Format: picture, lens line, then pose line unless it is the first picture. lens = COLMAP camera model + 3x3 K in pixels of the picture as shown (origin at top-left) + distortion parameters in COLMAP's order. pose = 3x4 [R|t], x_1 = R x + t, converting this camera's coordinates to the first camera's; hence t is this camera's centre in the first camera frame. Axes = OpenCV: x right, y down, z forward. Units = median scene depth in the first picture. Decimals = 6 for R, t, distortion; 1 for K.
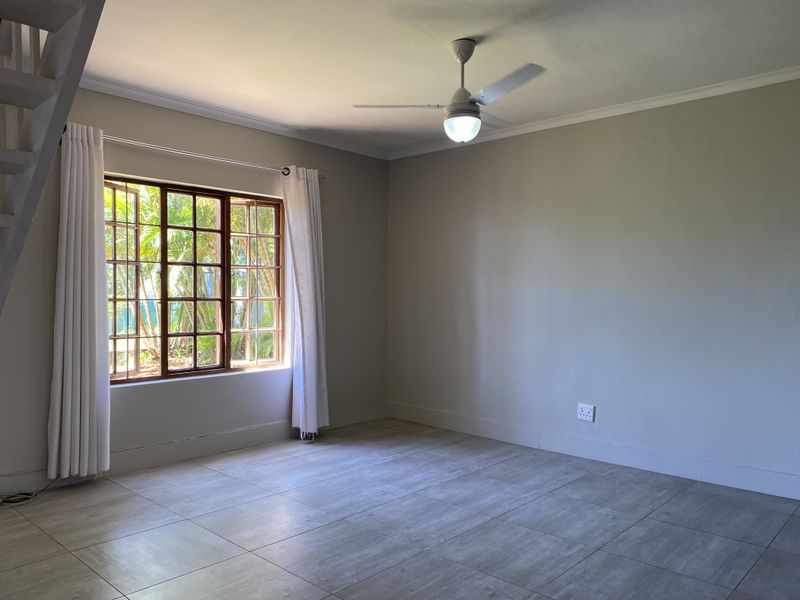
lens RADIAL K [[609.7, 0, 395.3], [0, 609.7, 292.7], [0, 0, 1]] dist [0.052659, -0.077574]
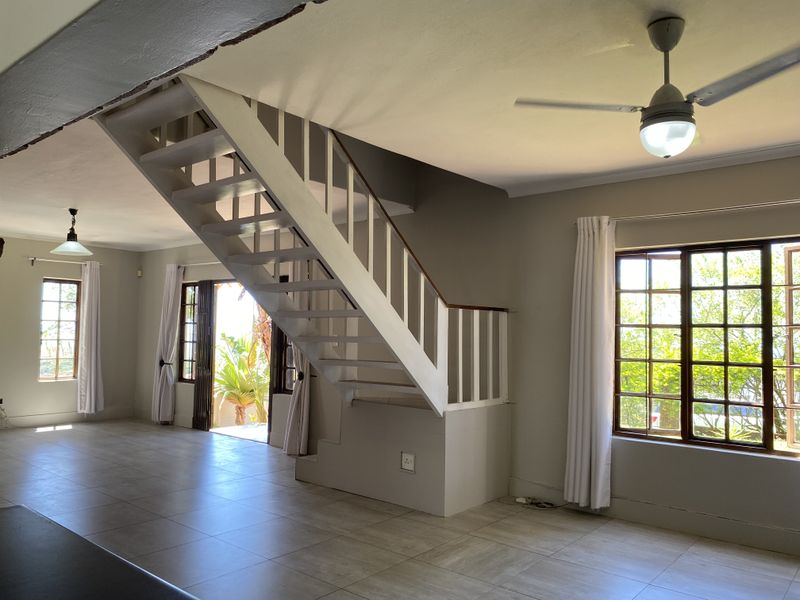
lens RADIAL K [[609.7, 0, 399.2], [0, 609.7, 305.1], [0, 0, 1]] dist [0.052659, -0.077574]
pose [[0.037115, -0.045438, -0.998277, 0.601317], [-0.004620, 0.998947, -0.045640, -0.034939], [0.999300, 0.006306, 0.036866, 0.501732]]
